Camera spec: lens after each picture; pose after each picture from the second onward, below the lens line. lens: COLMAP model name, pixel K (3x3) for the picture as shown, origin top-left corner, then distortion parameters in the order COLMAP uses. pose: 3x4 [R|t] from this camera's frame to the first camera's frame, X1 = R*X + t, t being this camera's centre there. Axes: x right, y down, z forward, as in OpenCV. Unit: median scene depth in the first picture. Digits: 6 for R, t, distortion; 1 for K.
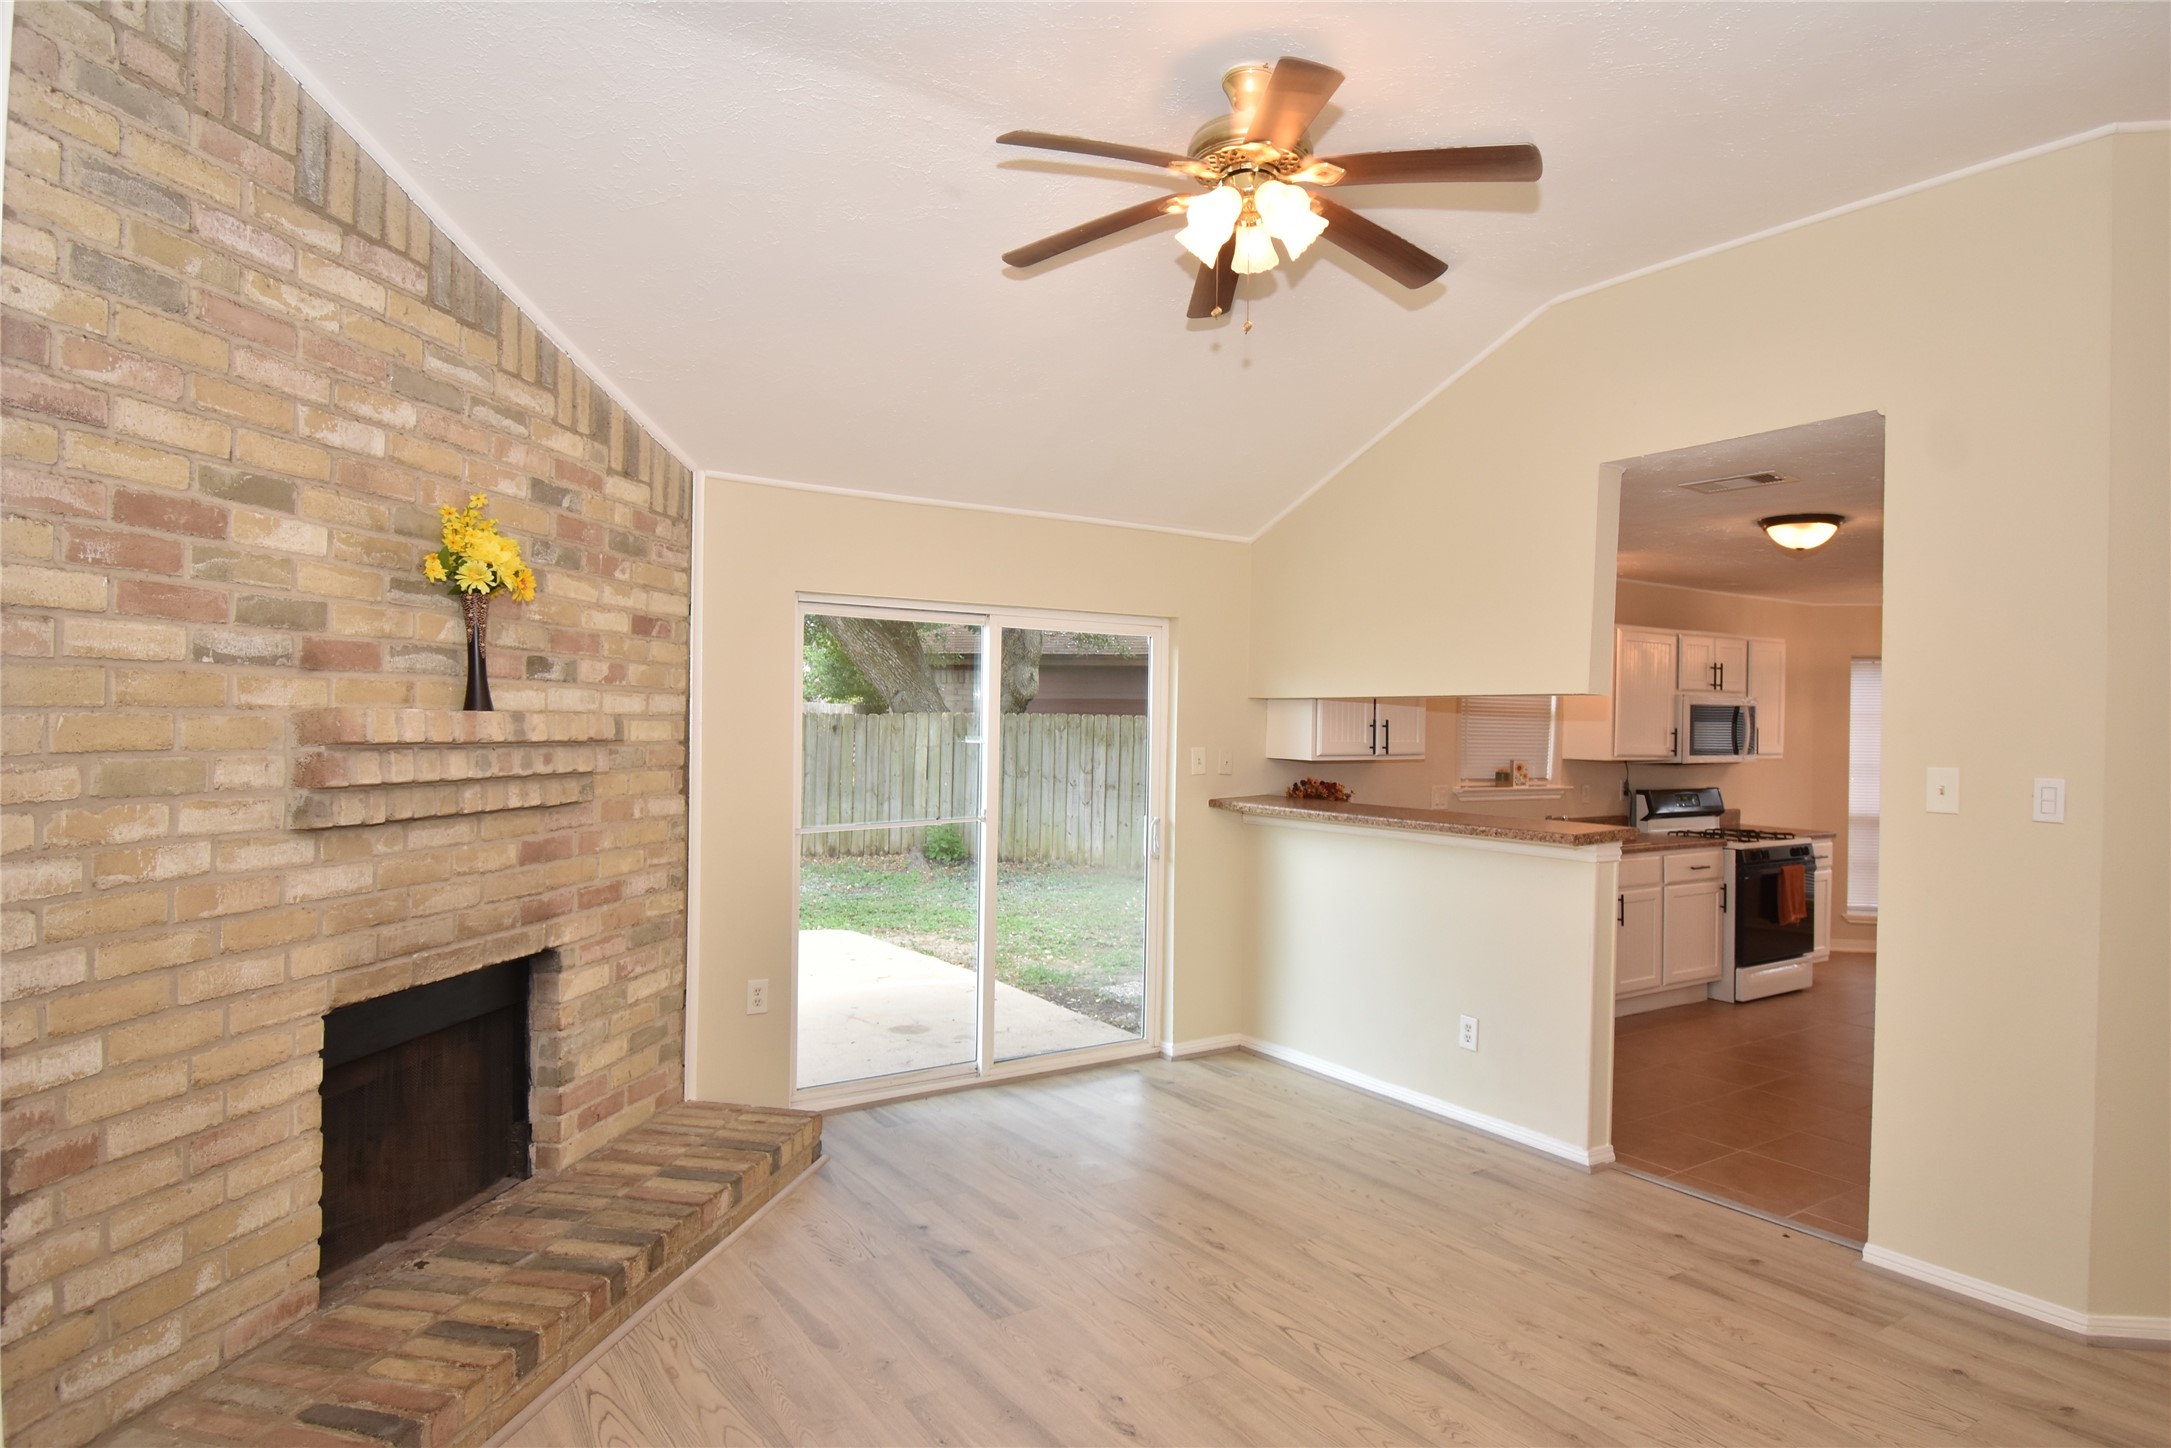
lens RADIAL K [[1193.6, 0, 1085.5], [0, 1193.6, 724.0], [0, 0, 1]] dist [0.038548, -0.032270]
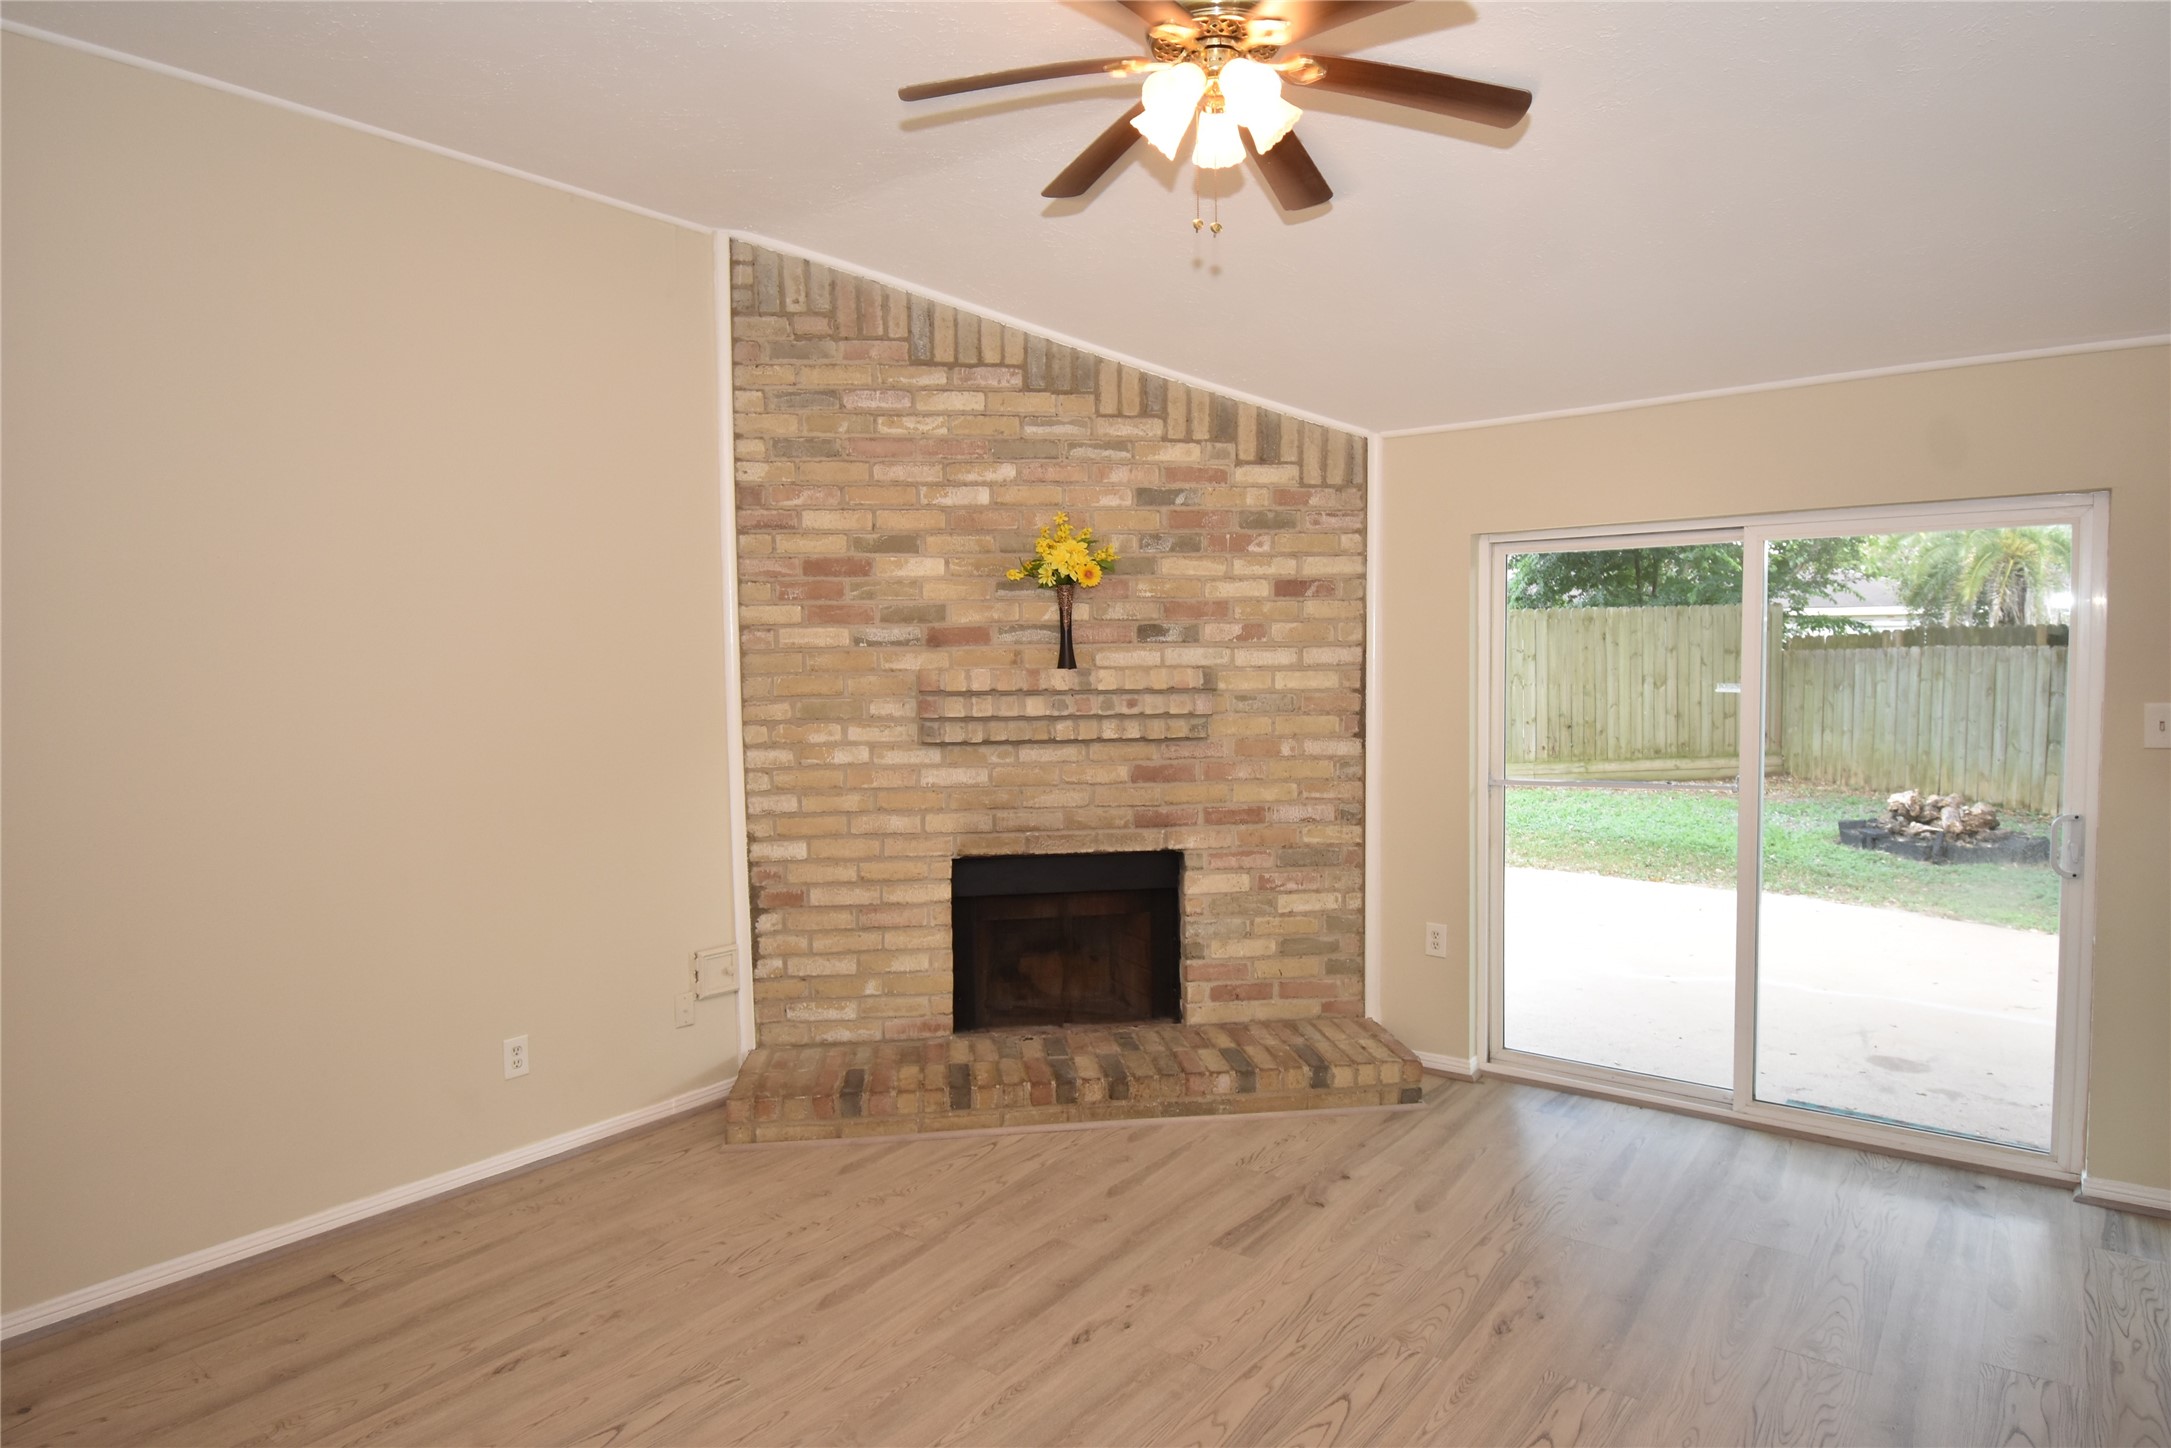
lens RADIAL K [[1193.6, 0, 1085.5], [0, 1193.6, 724.0], [0, 0, 1]] dist [0.038548, -0.032270]
pose [[0.351501, 0.022519, -0.935917, 0.868654], [0.016855, 0.999396, 0.030377, 0.013175], [0.936036, -0.026452, 0.350909, 0.562898]]
